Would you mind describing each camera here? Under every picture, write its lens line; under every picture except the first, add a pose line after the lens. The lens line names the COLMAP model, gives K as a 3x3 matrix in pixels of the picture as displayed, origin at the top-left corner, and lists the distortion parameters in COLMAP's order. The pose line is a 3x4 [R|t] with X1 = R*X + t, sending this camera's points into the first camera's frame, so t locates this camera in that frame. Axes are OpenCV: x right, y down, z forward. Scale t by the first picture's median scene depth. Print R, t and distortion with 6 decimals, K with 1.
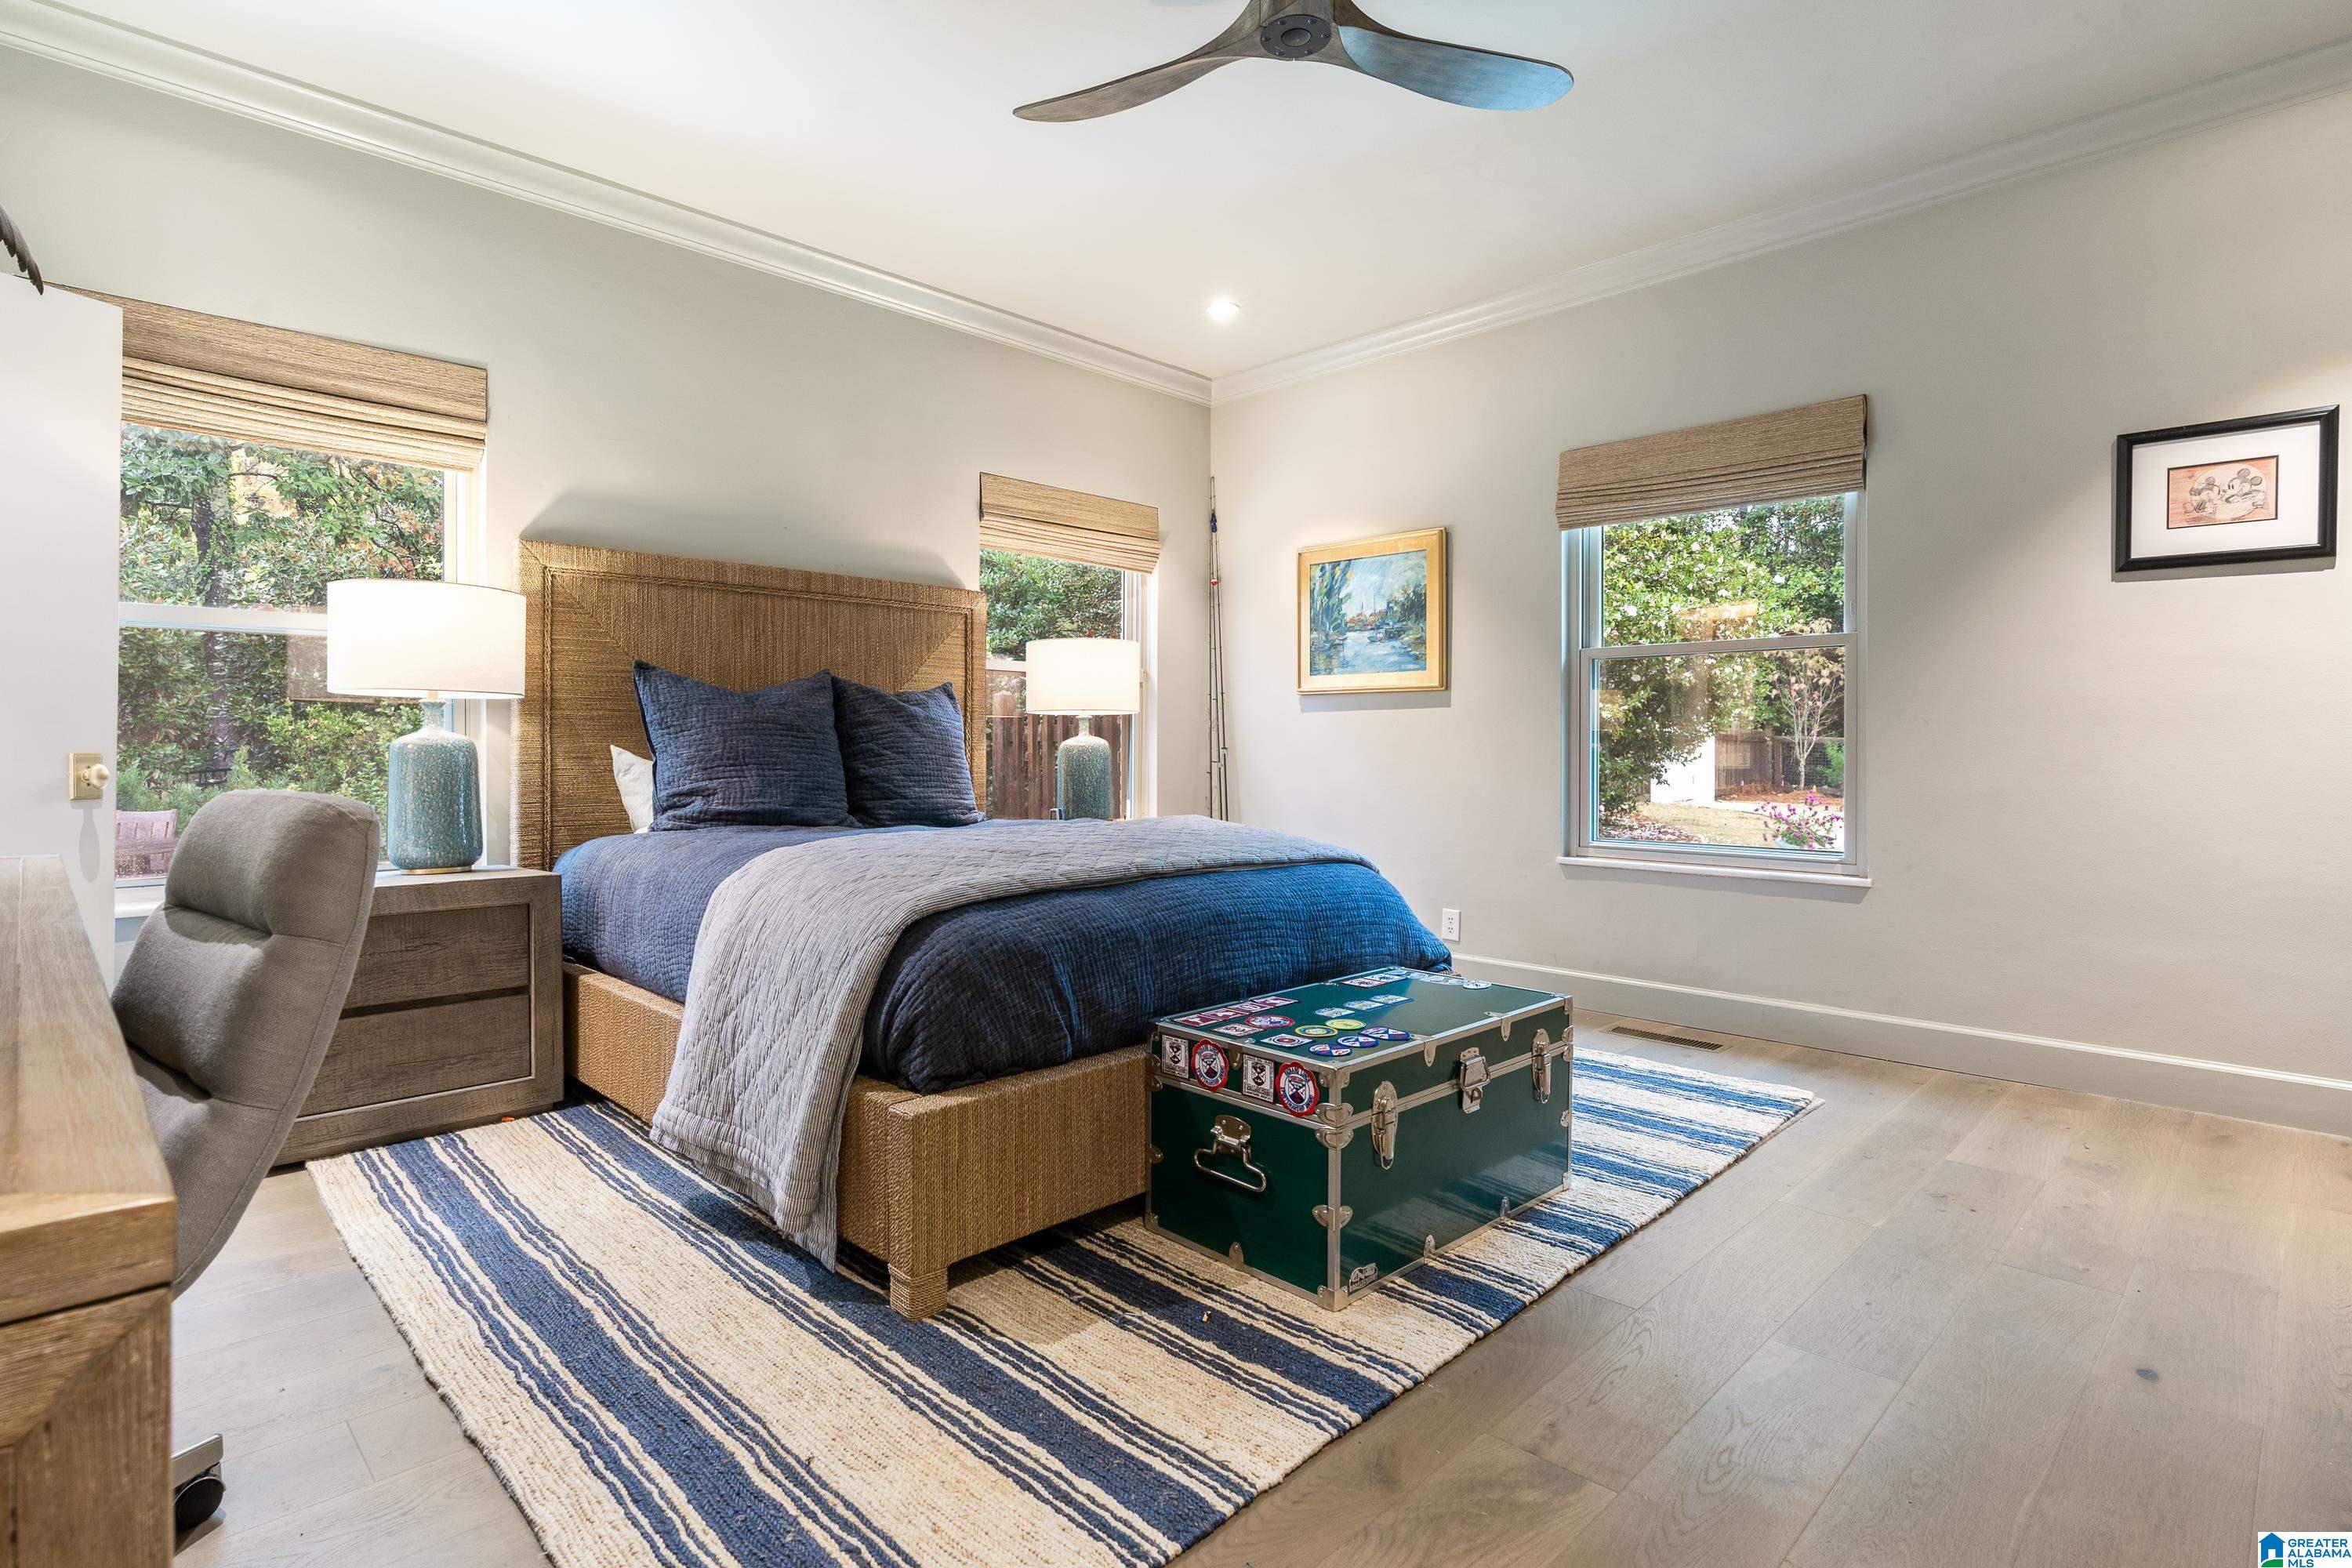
lens RADIAL K [[1176.4, 0, 1124.4], [0, 1176.4, 764.3], [0, 0, 1]] dist [-0.010181, 0.000094]
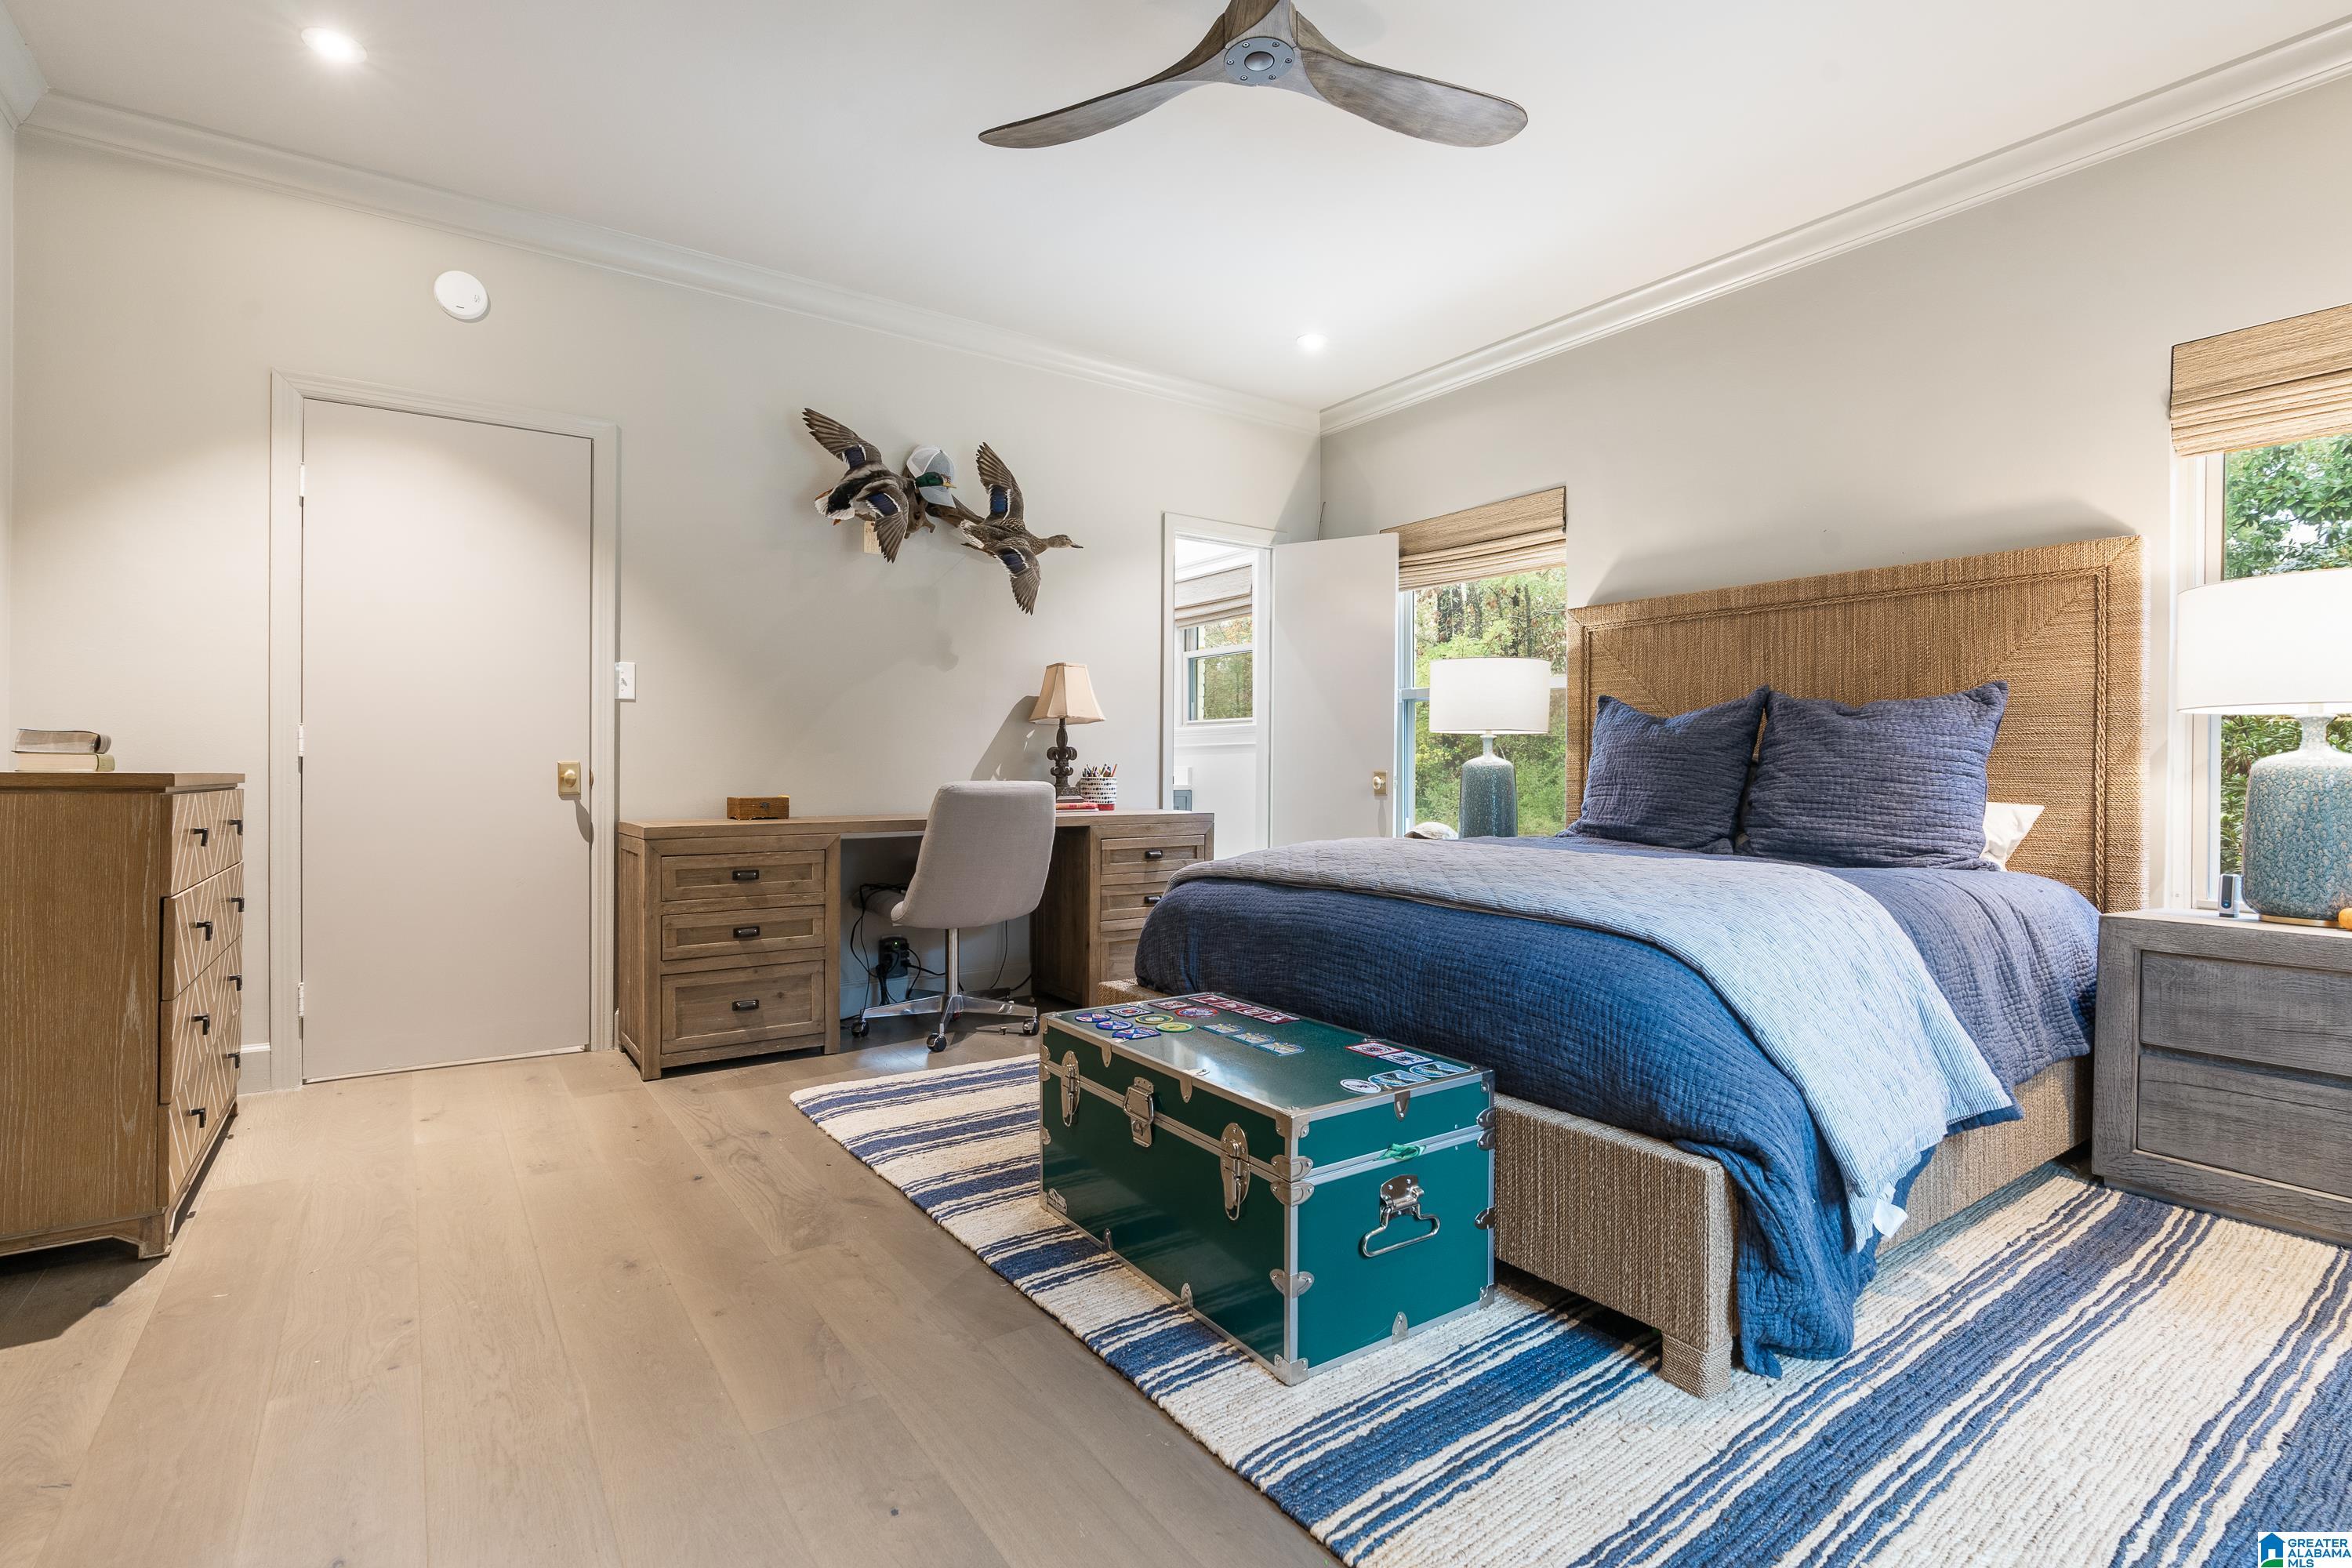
lens RADIAL K [[1112.4, 0, 1171.5], [0, 1112.4, 769.2], [0, 0, 1]] dist [-0.014491, 0.001175]
pose [[-0.158194, 0.000735, -0.987408, 0.906573], [-0.019693, 0.999798, 0.003899, -0.011464], [0.987212, 0.020062, -0.158148, 0.887389]]
